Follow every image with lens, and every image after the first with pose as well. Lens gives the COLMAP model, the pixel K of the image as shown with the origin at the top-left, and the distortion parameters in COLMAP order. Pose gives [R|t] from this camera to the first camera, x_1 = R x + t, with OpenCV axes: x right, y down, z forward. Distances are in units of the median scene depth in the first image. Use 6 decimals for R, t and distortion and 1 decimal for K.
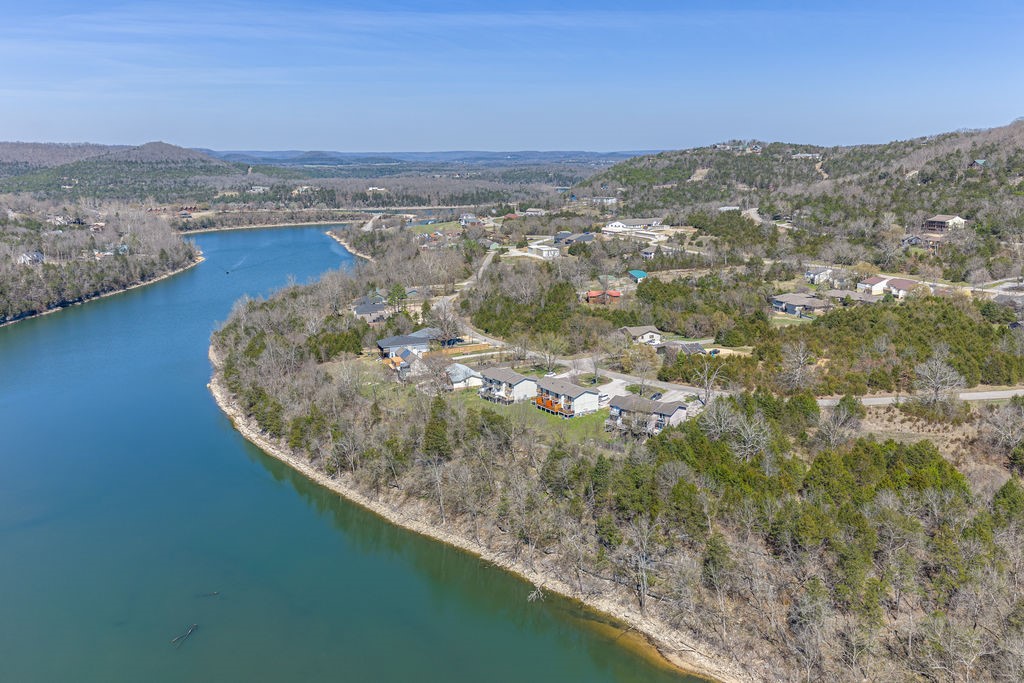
lens RADIAL K [[853.9, 0, 512.1], [0, 853.9, 341.8], [0, 0, 1]] dist [0.078256, -0.054607]
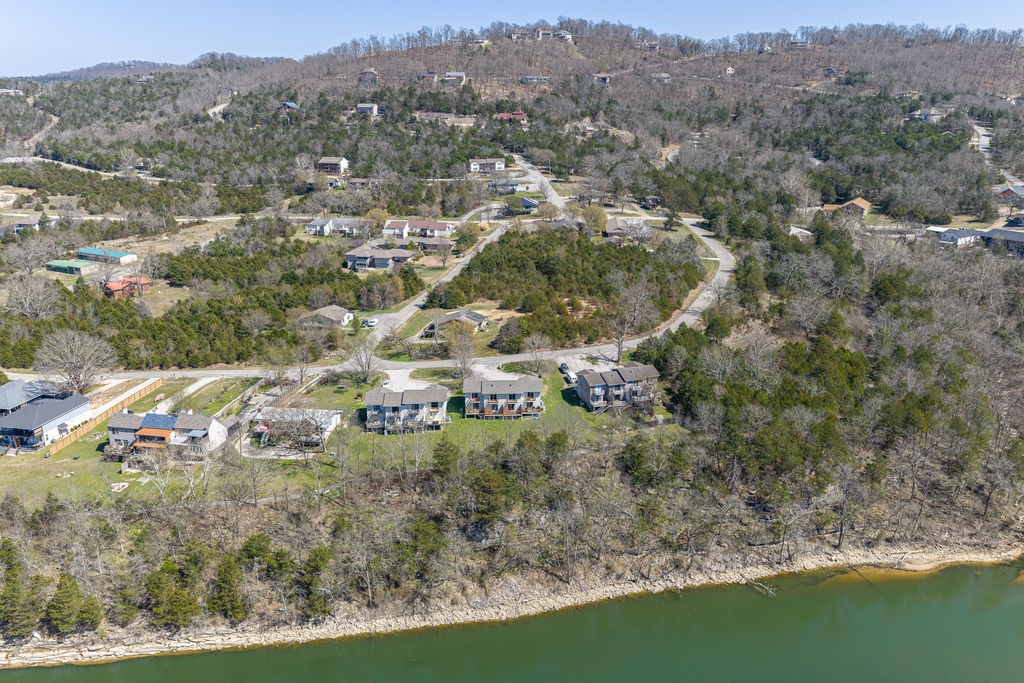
lens RADIAL K [[853.9, 0, 514.0], [0, 853.9, 344.0], [0, 0, 1]] dist [0.078256, -0.054607]
pose [[0.530871, -0.234555, 0.814346, -0.230428], [0.175027, 0.970563, 0.165451, -0.047069], [-0.829181, 0.054699, 0.556297, 0.193410]]
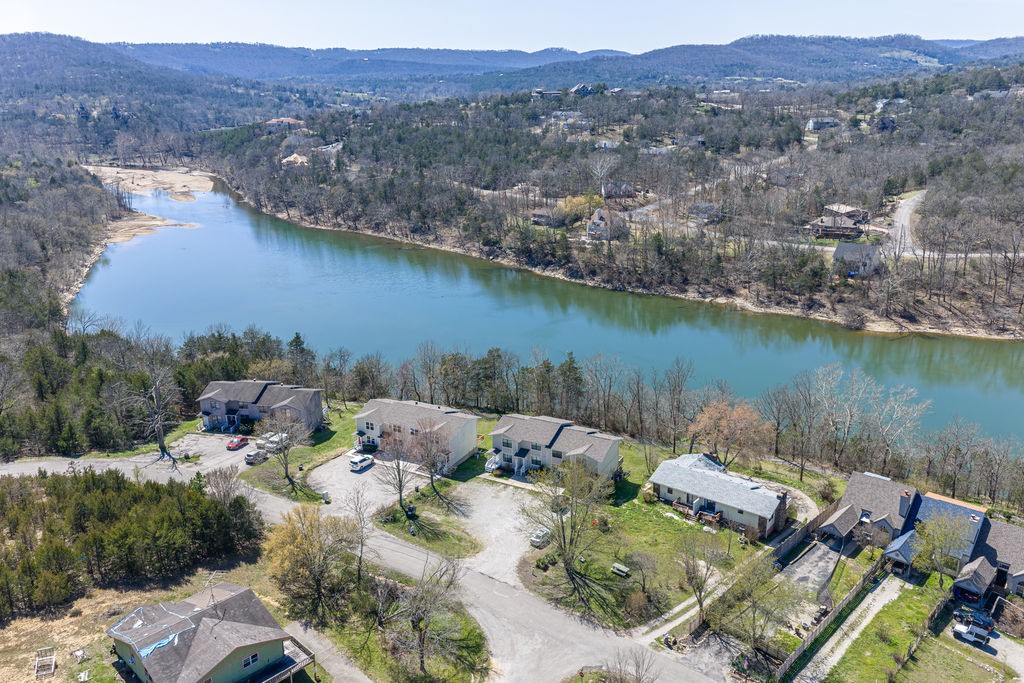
lens RADIAL K [[853.9, 0, 514.7], [0, 853.9, 343.4], [0, 0, 1]] dist [0.078256, -0.054607]
pose [[-0.875117, 0.174915, -0.451192, 0.095952], [-0.073863, 0.873179, 0.481770, -0.101531], [0.478240, 0.454932, -0.751215, 0.539915]]
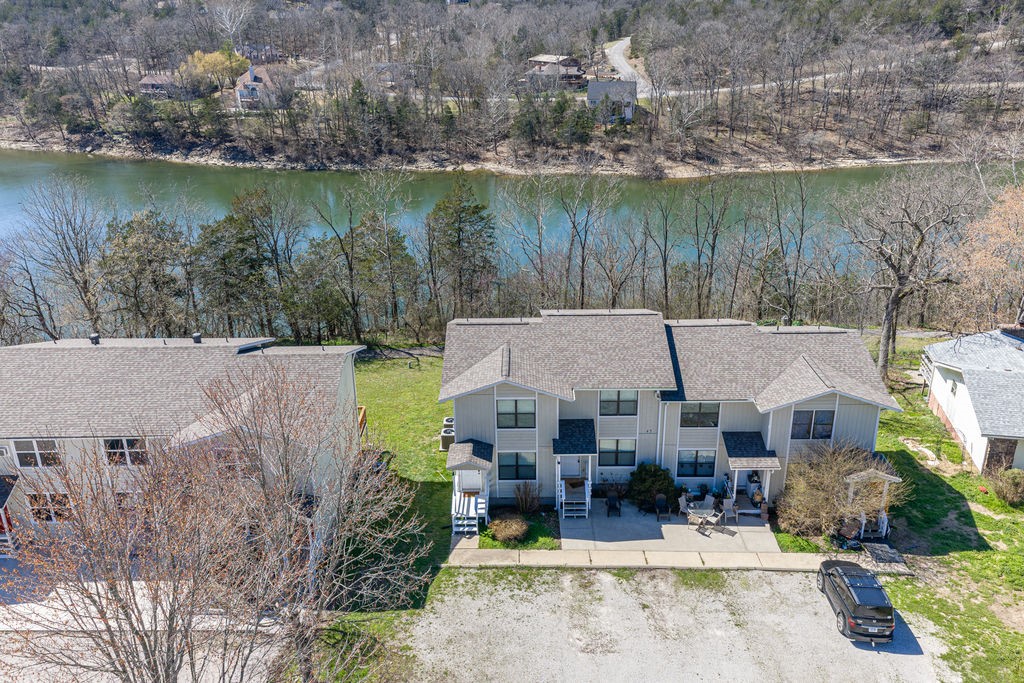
lens RADIAL K [[853.9, 0, 514.2], [0, 853.9, 341.2], [0, 0, 1]] dist [0.078256, -0.054607]
pose [[-0.559177, 0.333535, -0.758996, 0.050468], [-0.149223, 0.860059, 0.487884, -0.013573], [0.815508, 0.386074, -0.431154, 0.418656]]
